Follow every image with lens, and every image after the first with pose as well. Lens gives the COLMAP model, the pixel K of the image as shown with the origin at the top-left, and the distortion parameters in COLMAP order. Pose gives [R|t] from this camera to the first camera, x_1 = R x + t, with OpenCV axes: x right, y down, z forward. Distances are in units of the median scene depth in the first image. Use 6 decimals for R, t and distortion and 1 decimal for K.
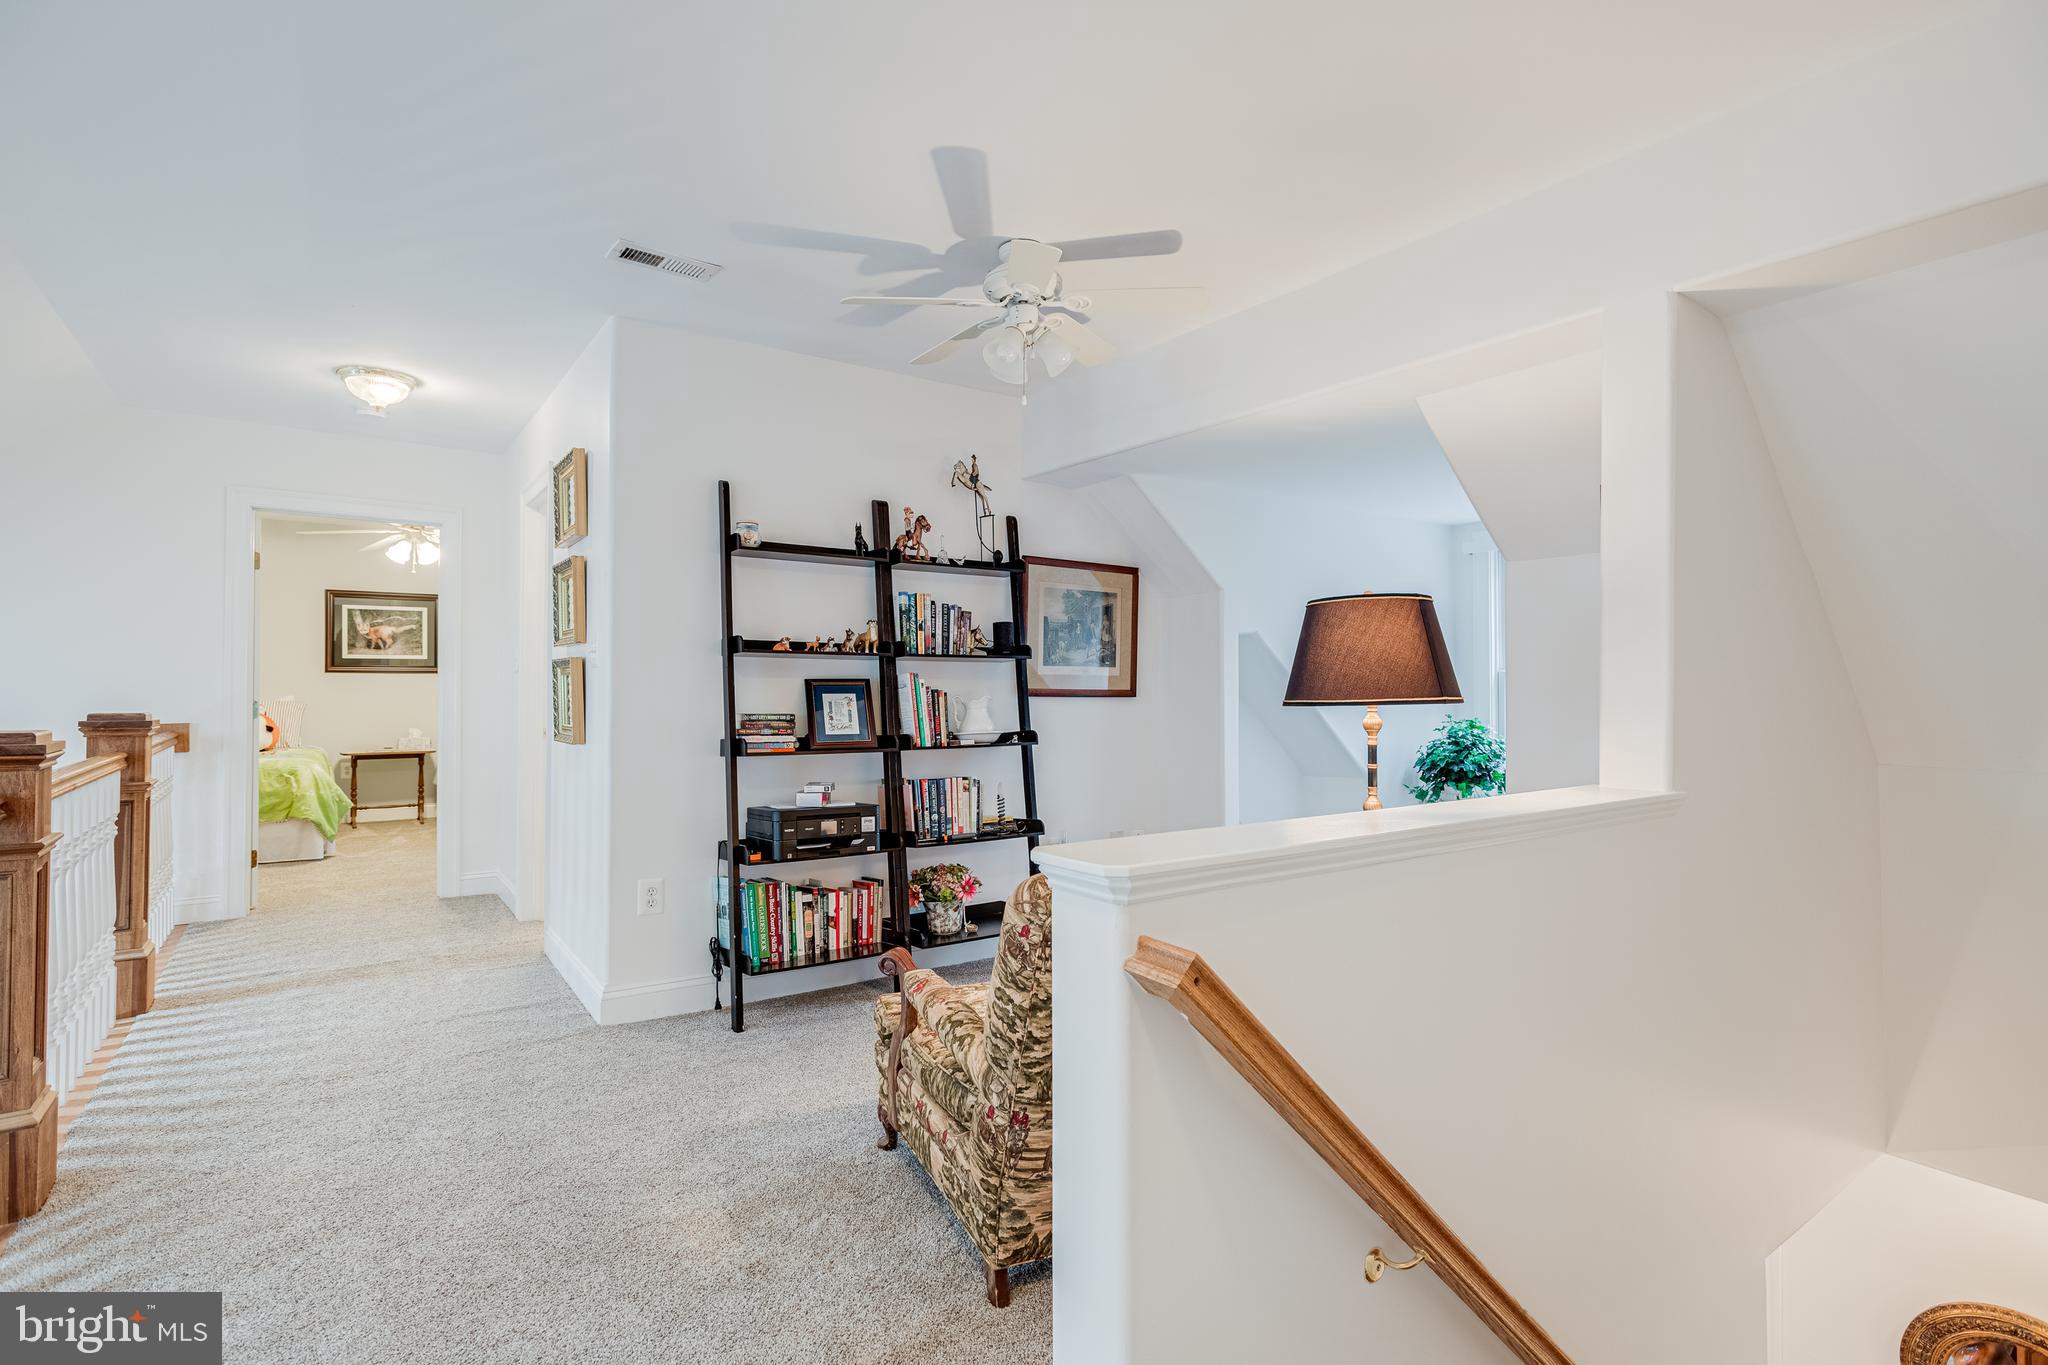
lens RADIAL K [[967.1, 0, 1017.0], [0, 967.1, 688.1], [0, 0, 1]] dist [-0.005412, 0.002671]
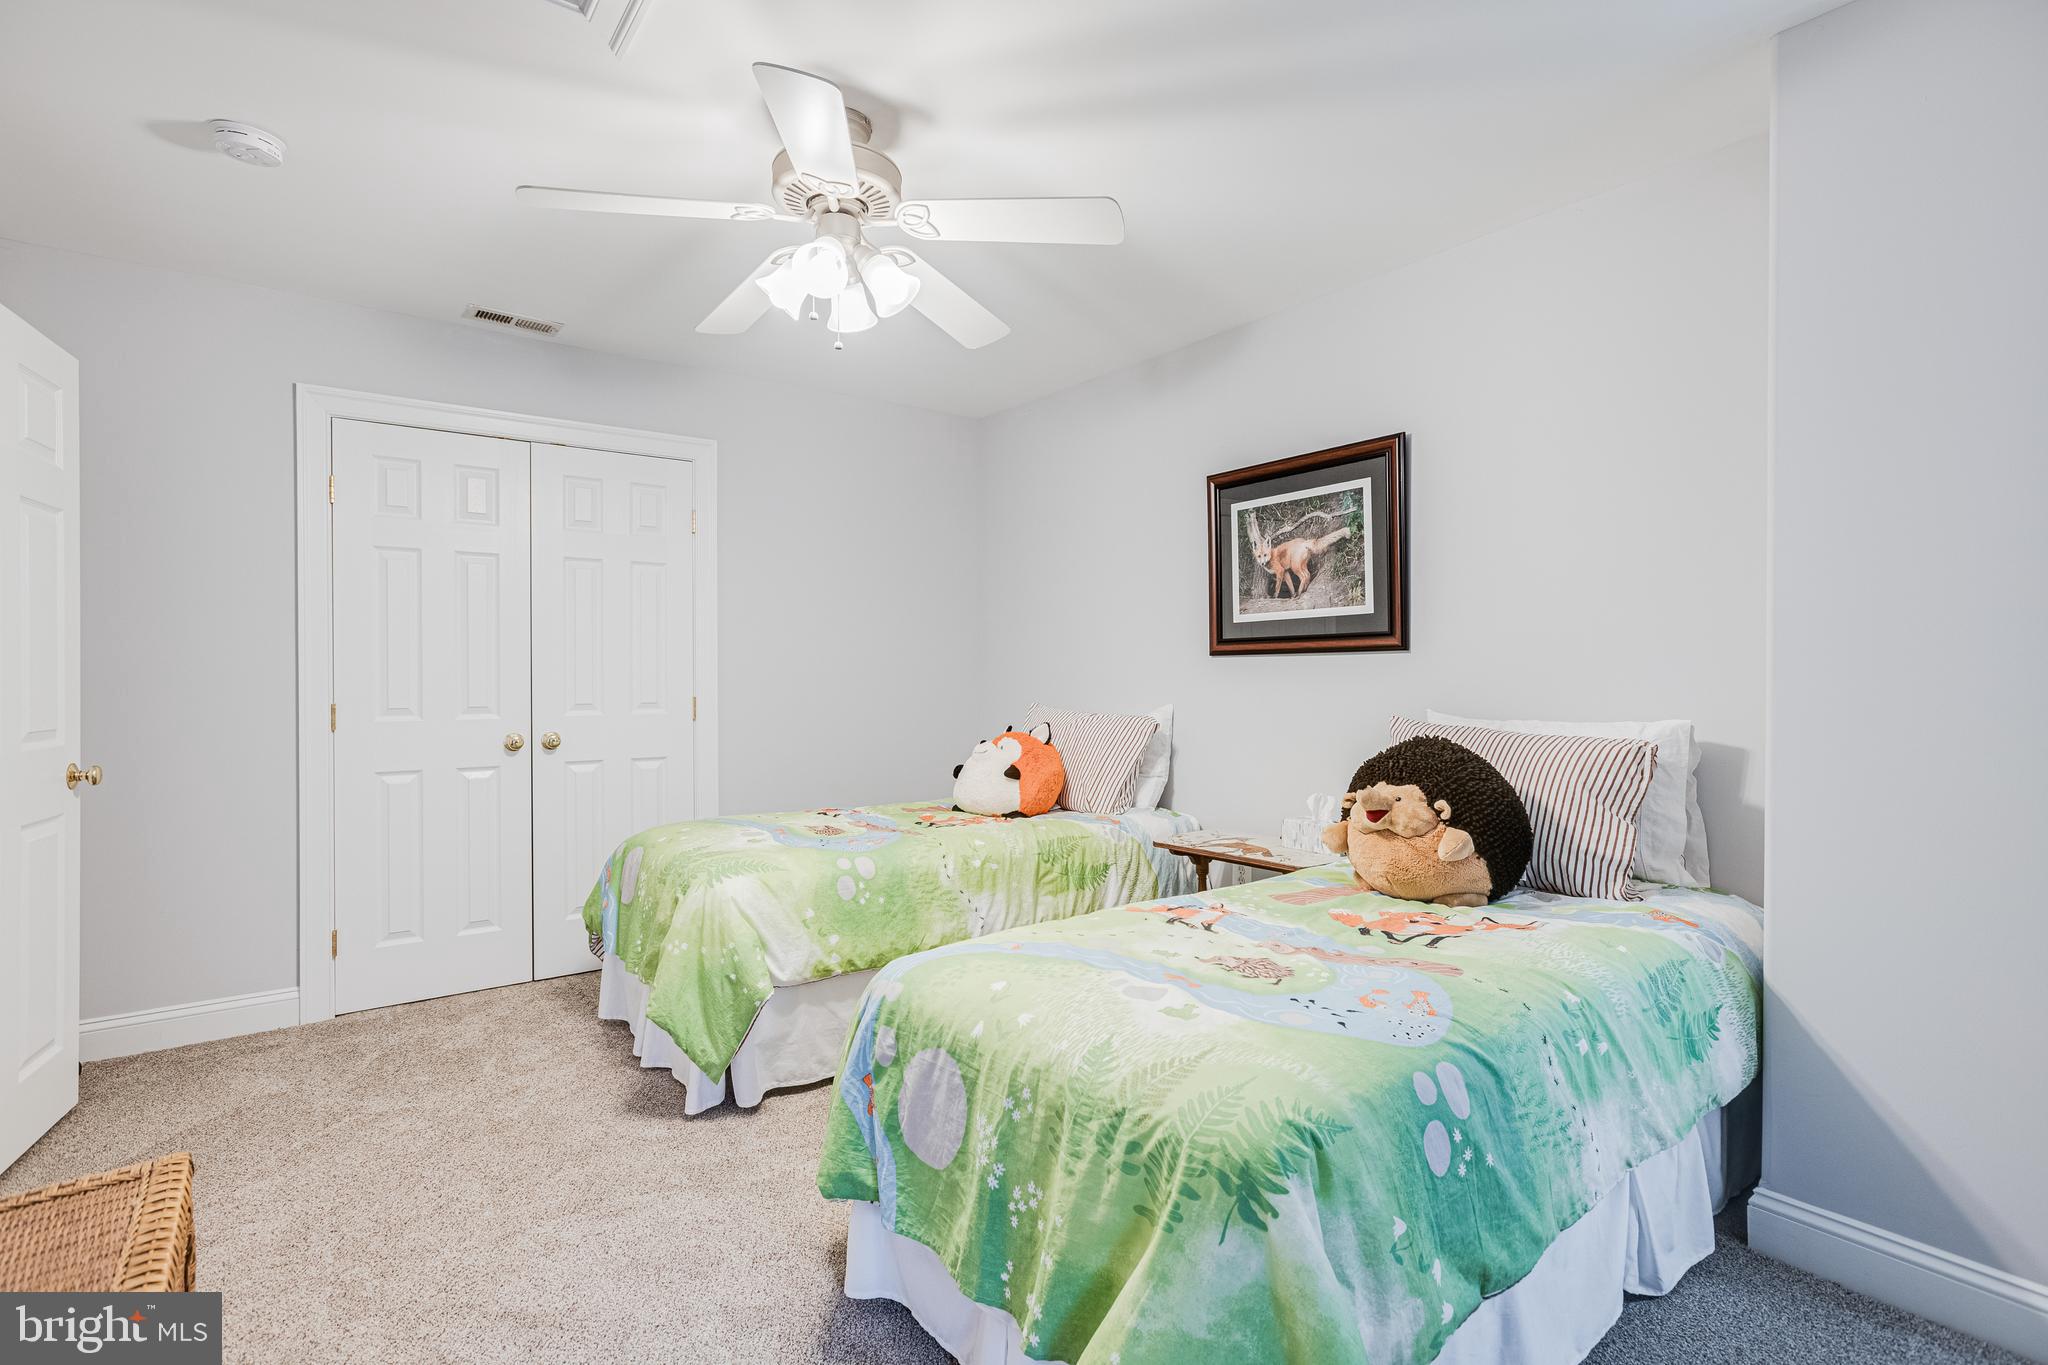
lens RADIAL K [[967.1, 0, 1028.1], [0, 967.1, 678.5], [0, 0, 1]] dist [-0.005412, 0.002671]
pose [[0.069538, -0.007322, -0.997552, -0.251685], [-0.002946, 0.999967, -0.007545, -0.001448], [0.997575, 0.003464, 0.069514, 0.859191]]
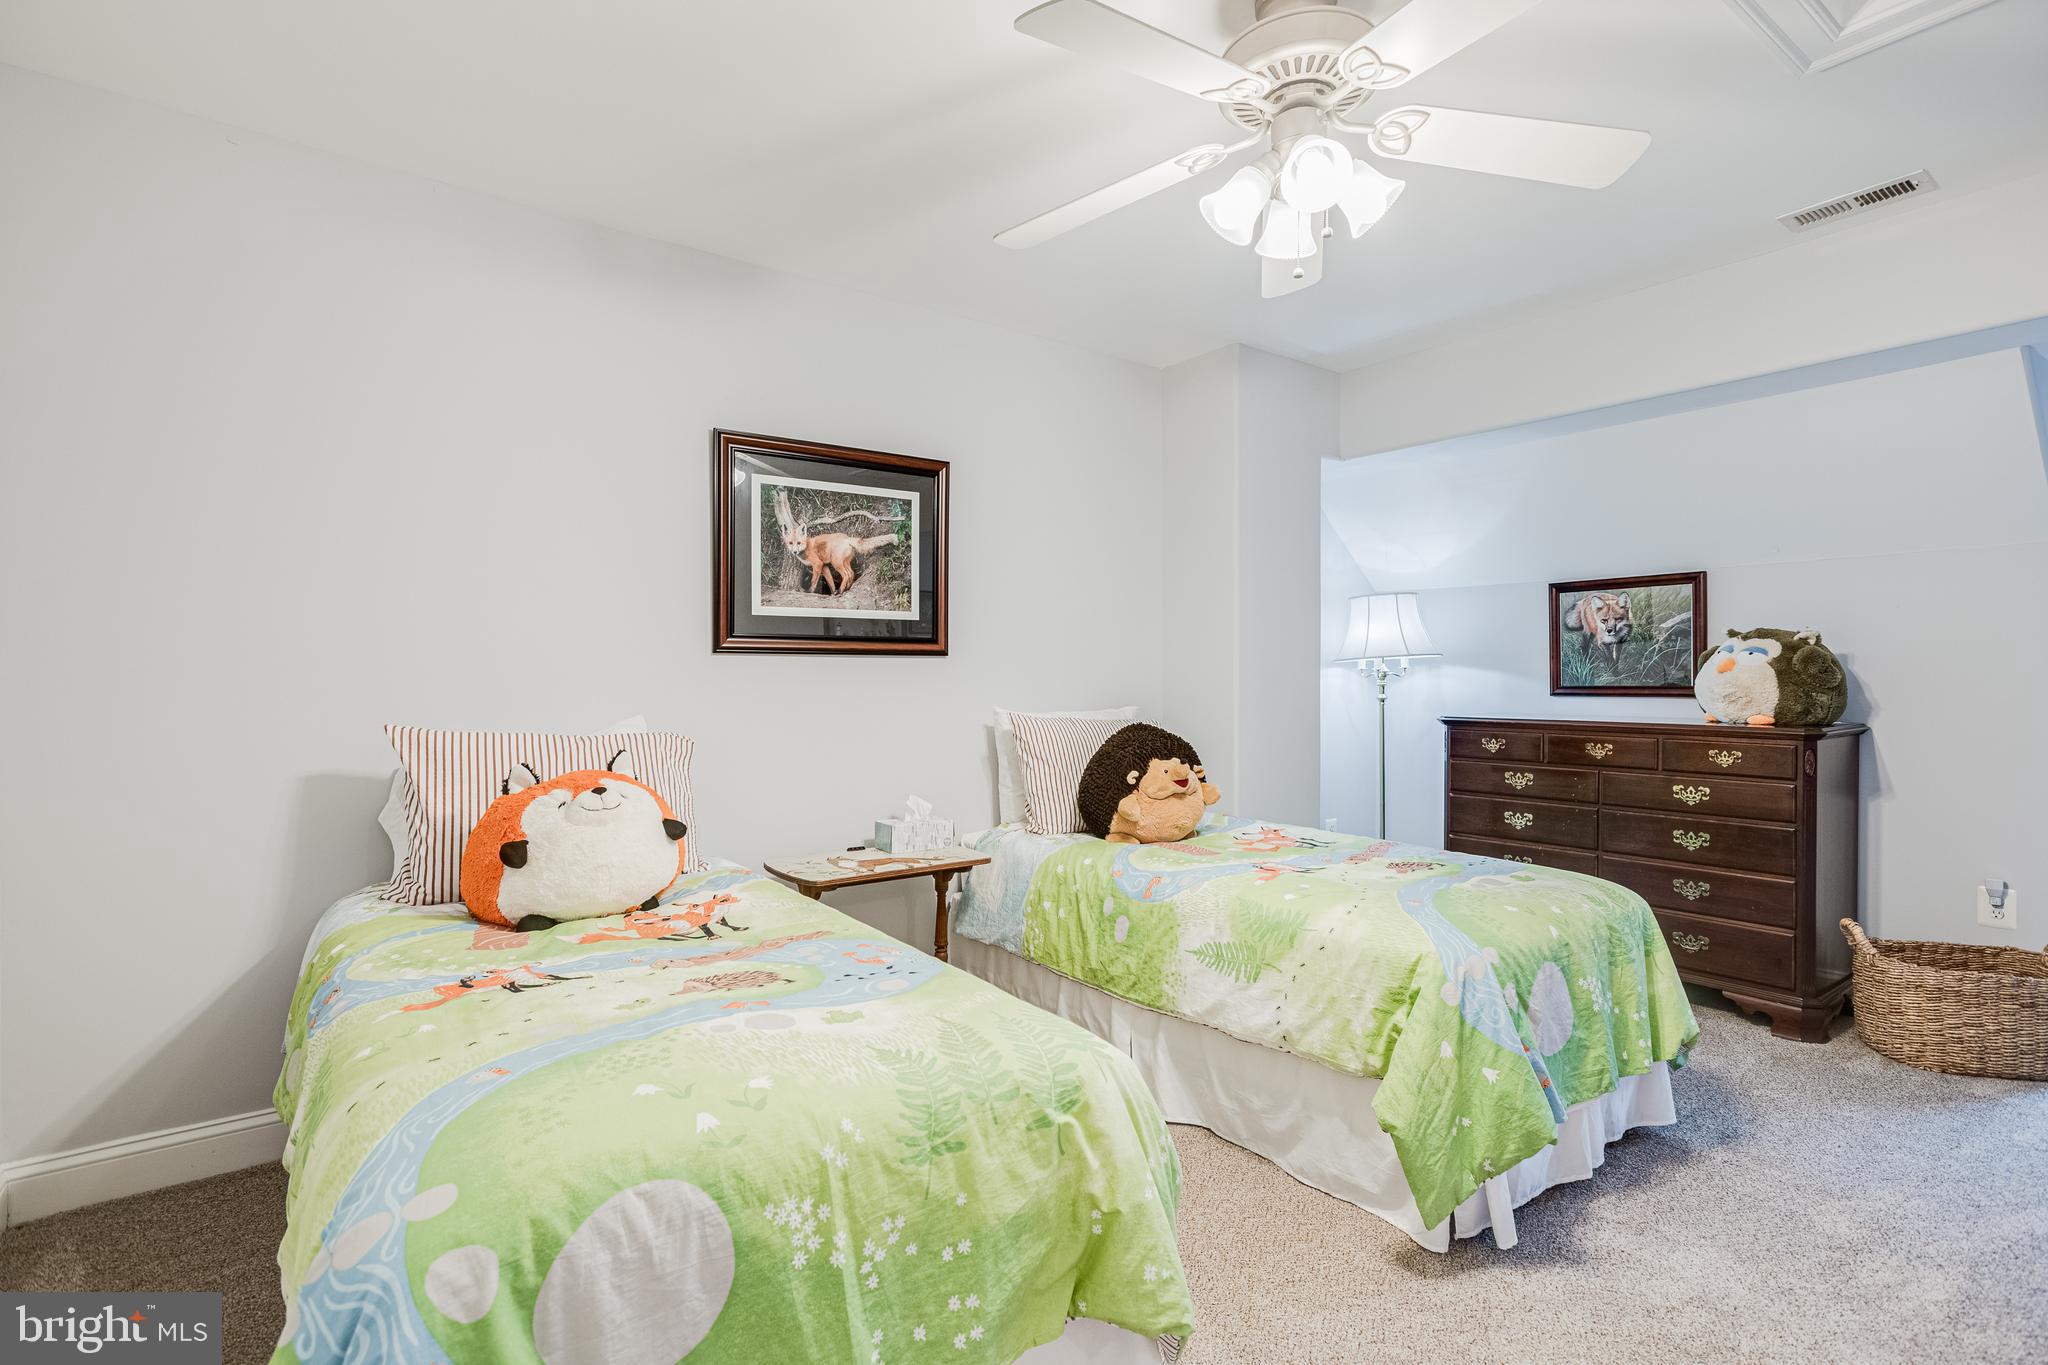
lens RADIAL K [[967.1, 0, 1016.4], [0, 967.1, 683.9], [0, 0, 1]] dist [-0.005412, 0.002671]
pose [[0.999636, -0.008747, 0.025507, -0.594775], [0.008745, 0.999962, 0.000181, -0.003187], [-0.025507, 0.000042, 0.999675, 0.609174]]
